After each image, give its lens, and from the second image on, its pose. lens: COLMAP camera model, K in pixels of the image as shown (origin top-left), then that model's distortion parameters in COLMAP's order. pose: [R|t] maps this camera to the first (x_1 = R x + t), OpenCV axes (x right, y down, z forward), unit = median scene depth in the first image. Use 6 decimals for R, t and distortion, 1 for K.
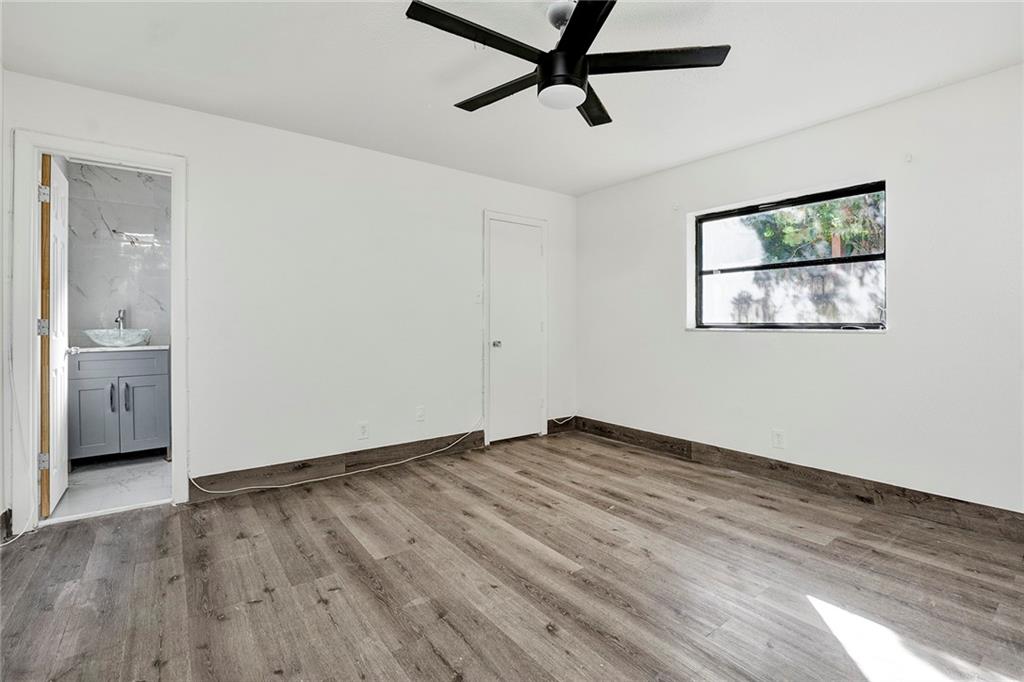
lens RADIAL K [[474.8, 0, 512.2], [0, 474.8, 326.9], [0, 0, 1]] dist [-0.019673, 0.000255]
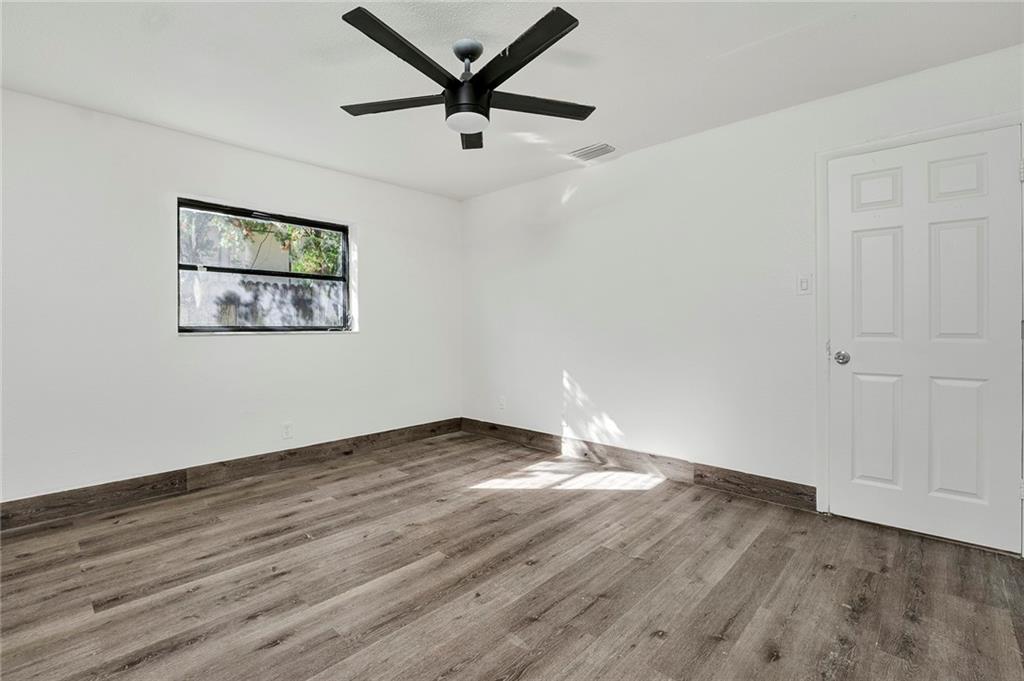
lens RADIAL K [[474.8, 0, 512.2], [0, 474.8, 326.4], [0, 0, 1]] dist [-0.019673, 0.000255]
pose [[-0.197128, -0.000042, 0.980378, -0.687765], [0.009890, 0.999949, 0.002032, -0.004192], [-0.980328, 0.010096, -0.197117, 0.762143]]
